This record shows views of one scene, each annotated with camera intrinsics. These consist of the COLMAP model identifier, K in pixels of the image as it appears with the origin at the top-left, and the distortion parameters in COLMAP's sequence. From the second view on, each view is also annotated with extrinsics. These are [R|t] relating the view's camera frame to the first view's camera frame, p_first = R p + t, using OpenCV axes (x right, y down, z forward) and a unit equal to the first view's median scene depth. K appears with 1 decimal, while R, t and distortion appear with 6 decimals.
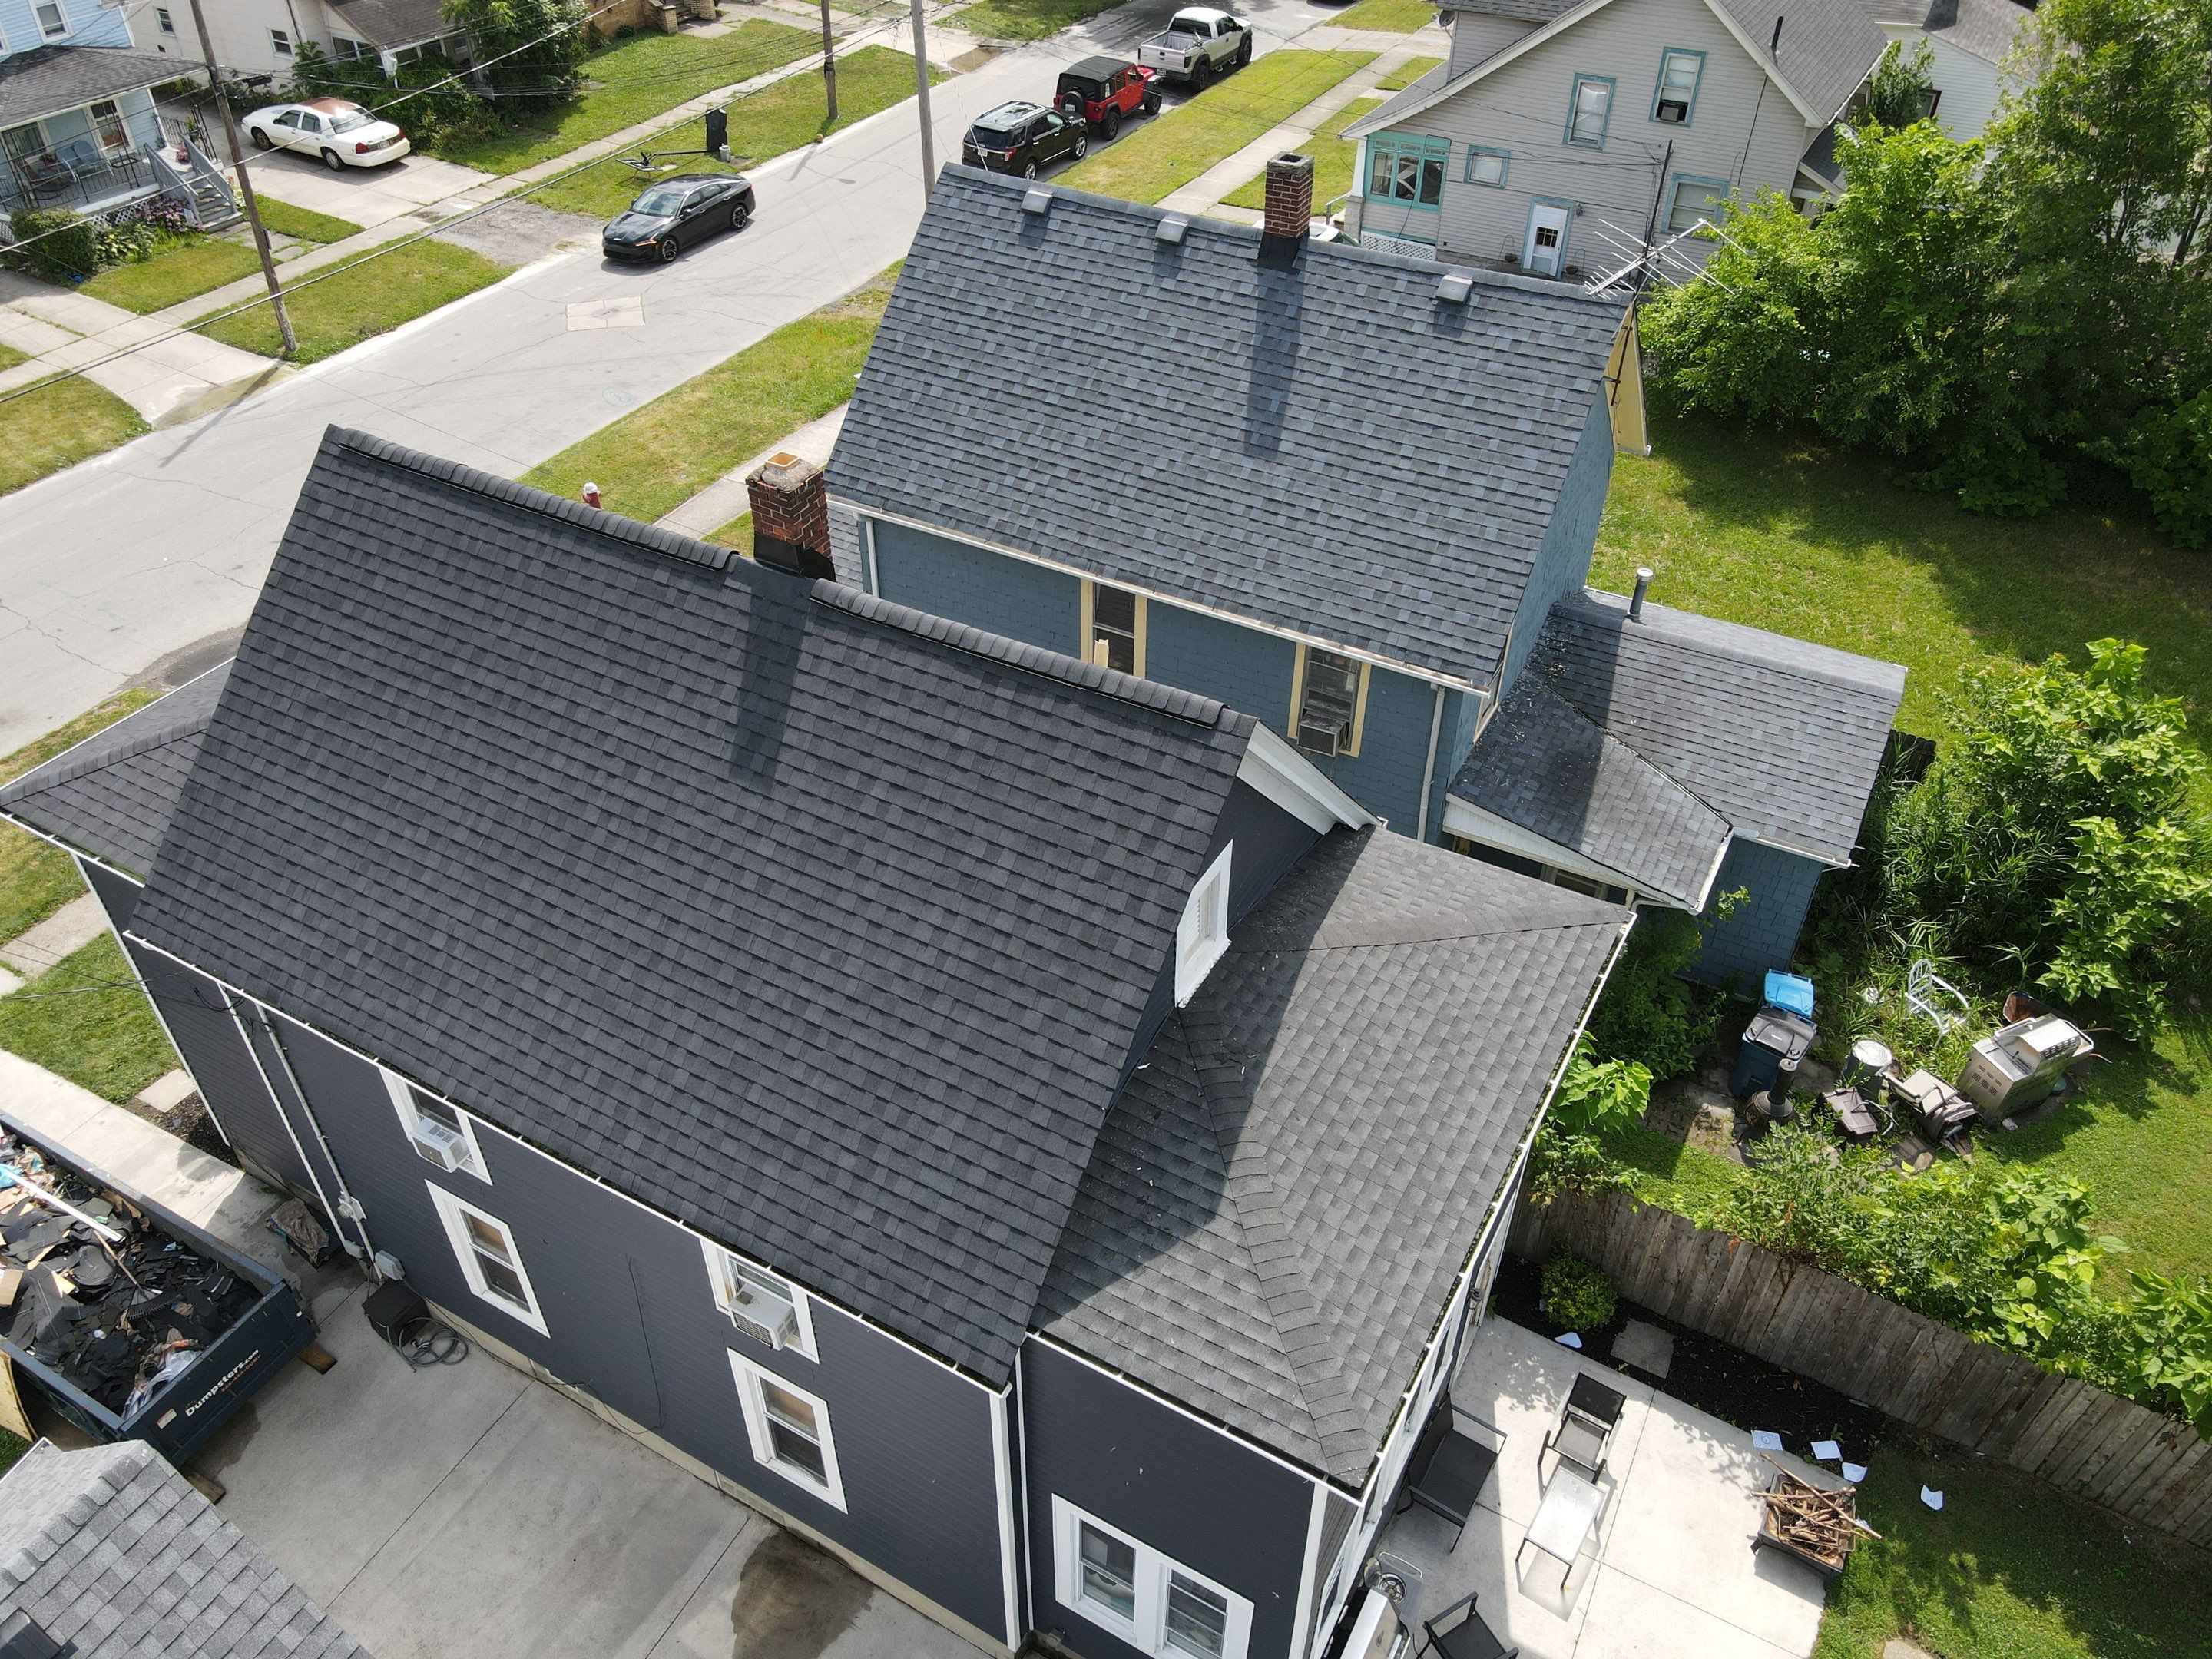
lens RADIAL K [[1618.5, 0, 1082.3], [0, 1618.5, 823.5], [0, 0, 1]] dist [0.029063, -0.006964]
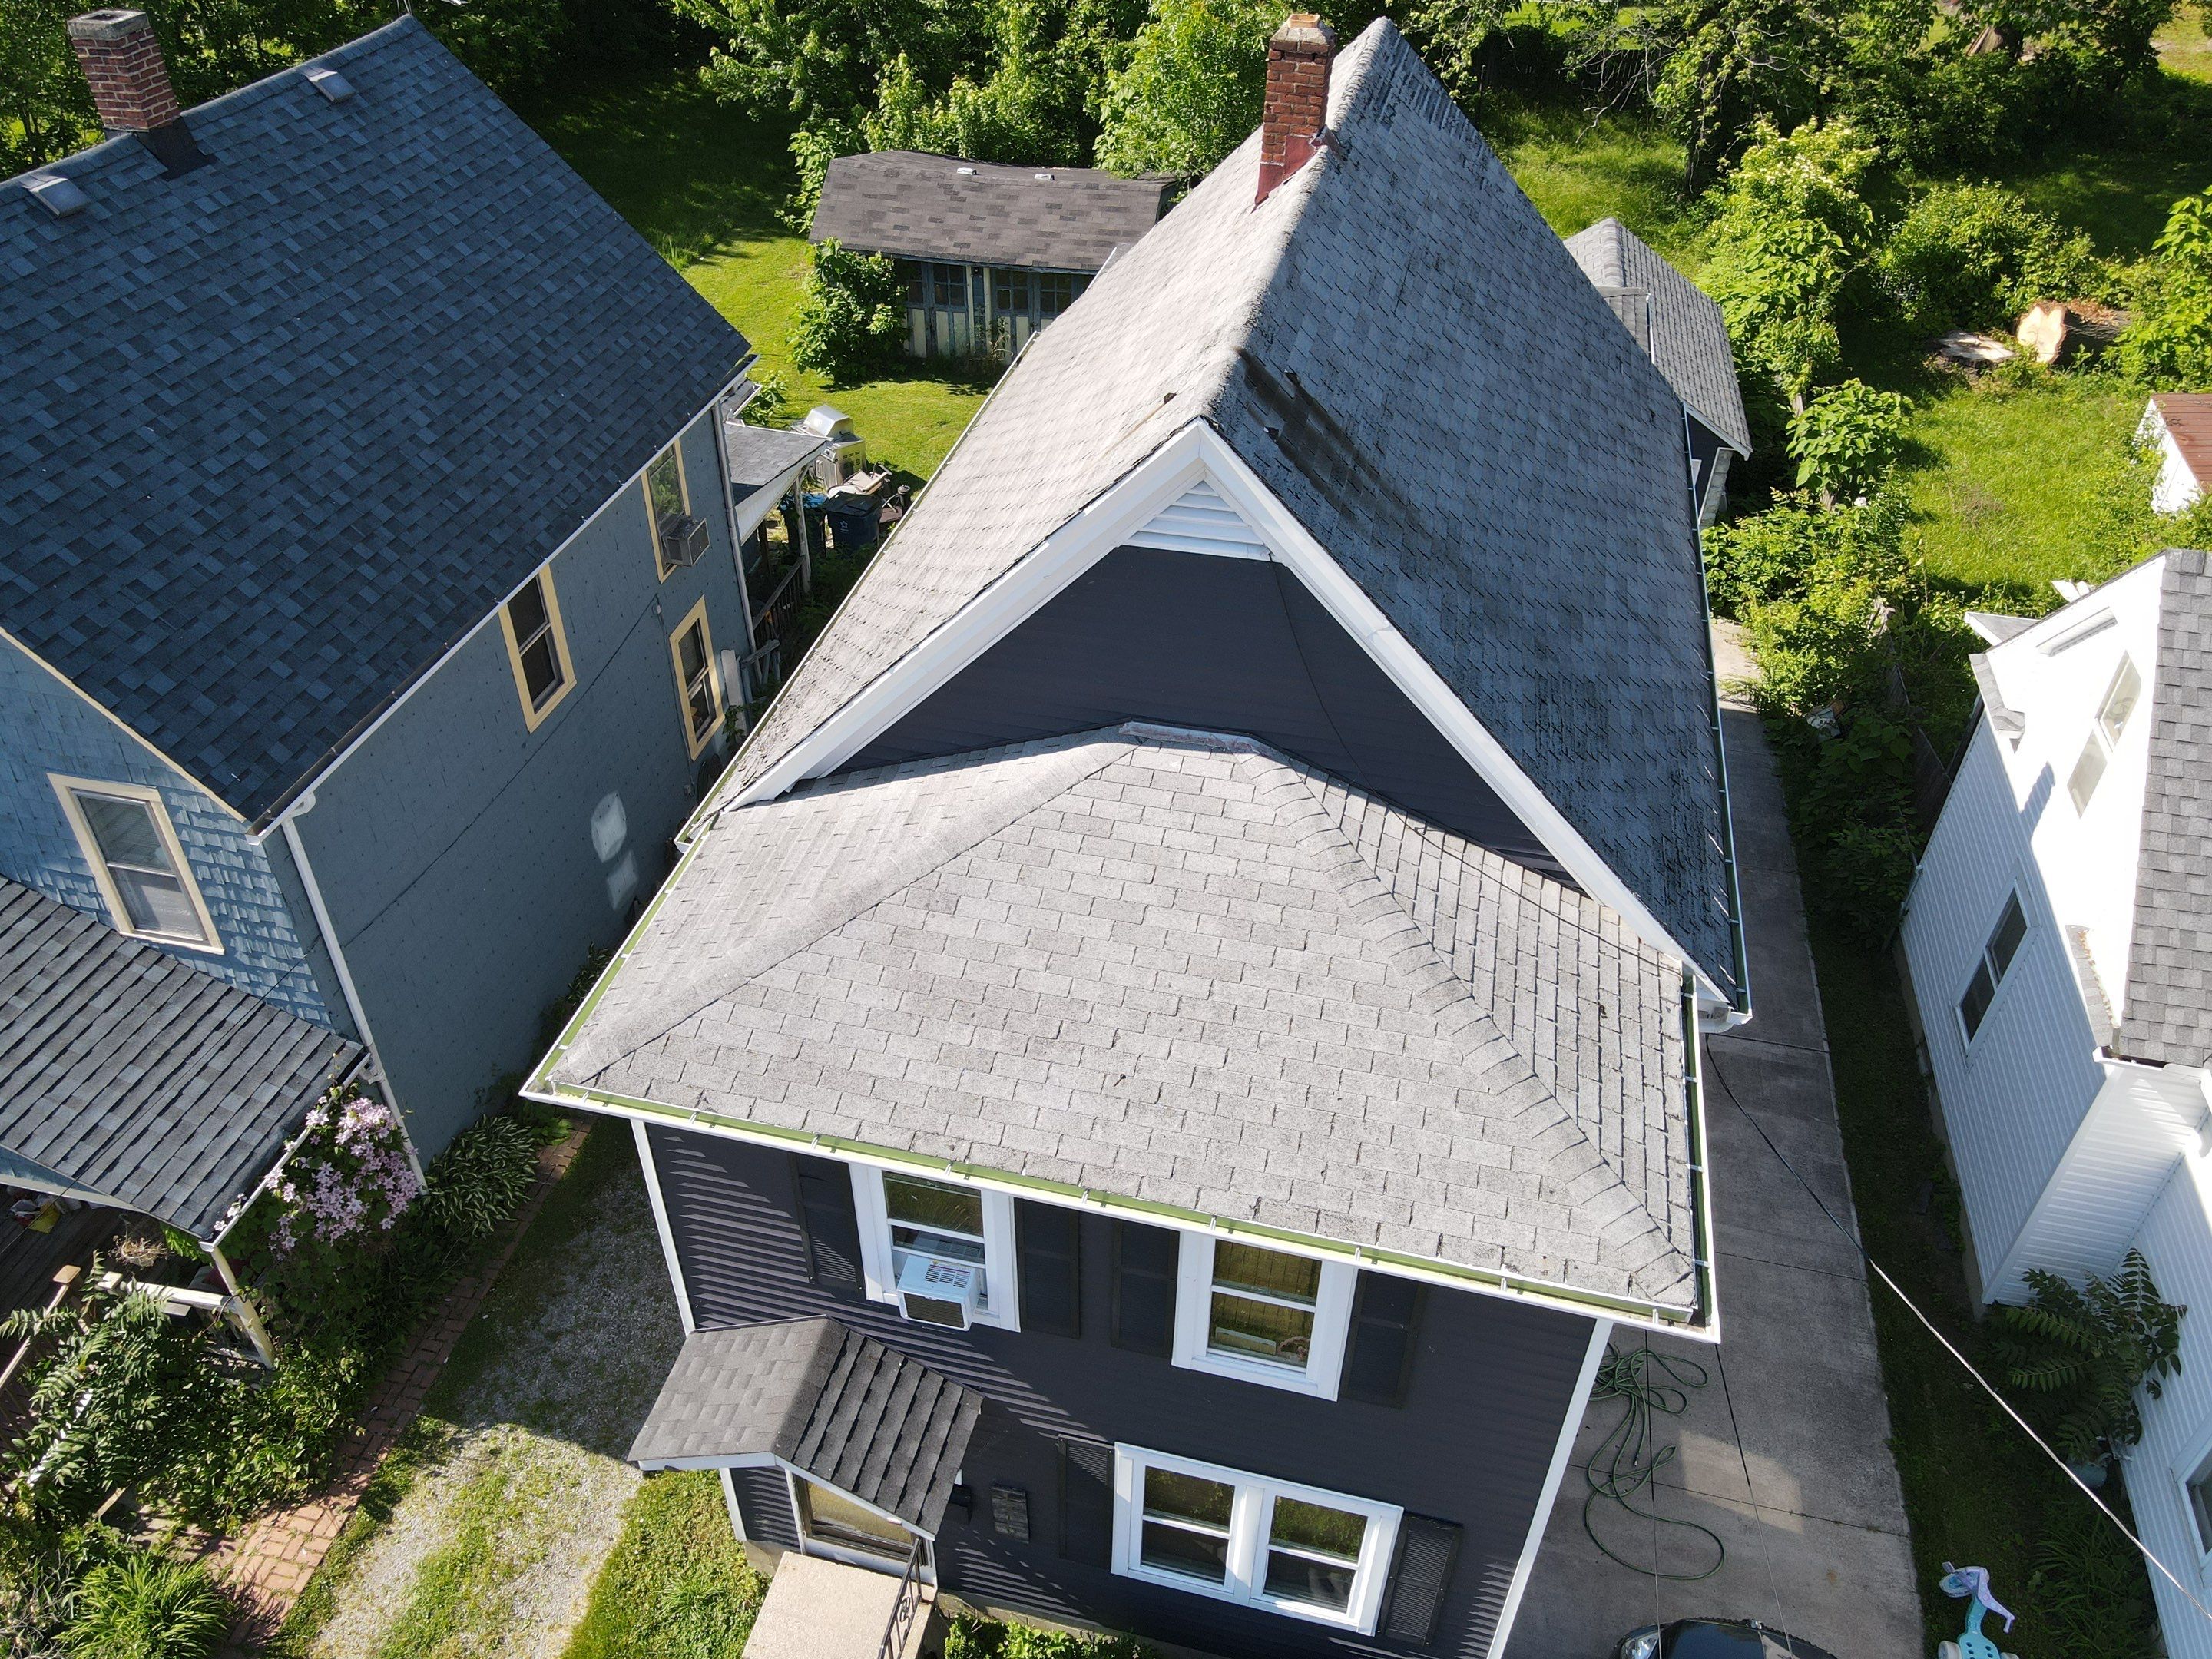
lens RADIAL K [[1618.5, 0, 1102.6], [0, 1618.5, 832.1], [0, 0, 1]] dist [0.029063, -0.006964]
pose [[-0.278740, -0.594642, 0.754125, -0.750616], [0.610949, 0.496066, 0.616976, -0.421972], [-0.740976, 0.632708, 0.225023, 0.773583]]
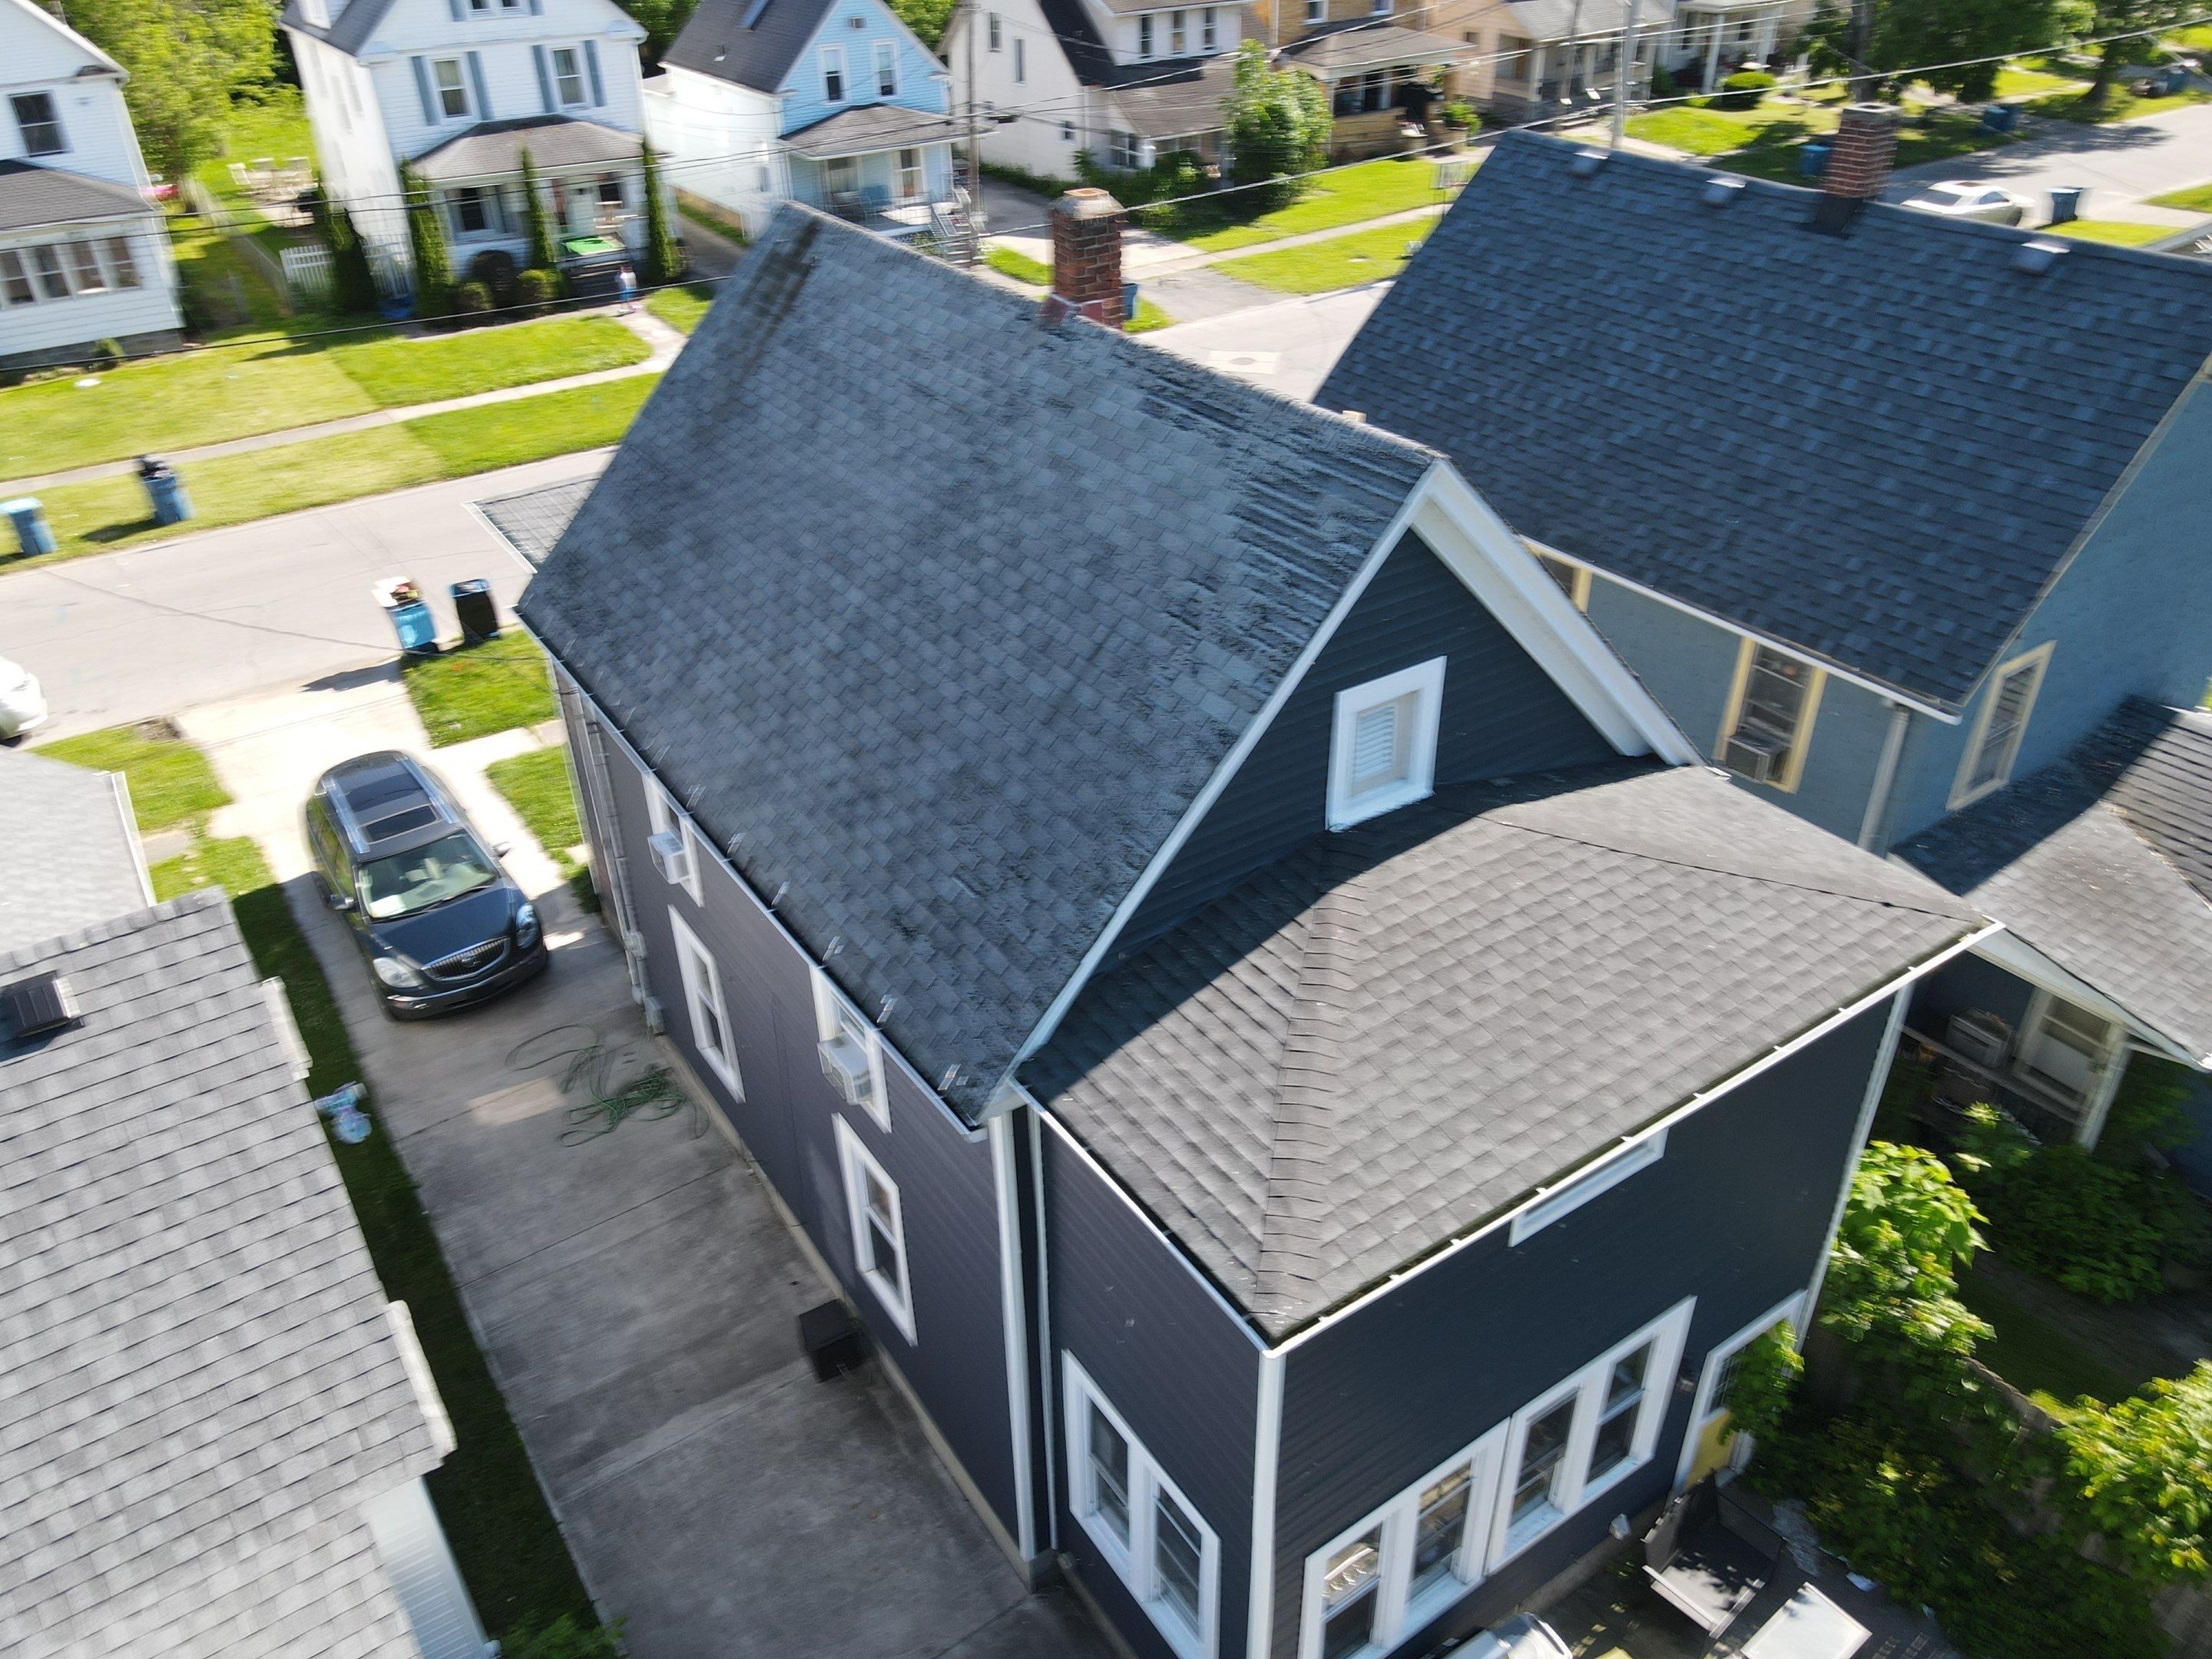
lens RADIAL K [[1618.5, 0, 1098.2], [0, 1618.5, 809.9], [0, 0, 1]] dist [0.029063, -0.006964]
pose [[0.896472, 0.220737, -0.384205, 0.186052], [-0.266354, 0.961392, -0.069139, 0.130218], [0.354110, 0.164316, 0.920655, 0.106396]]
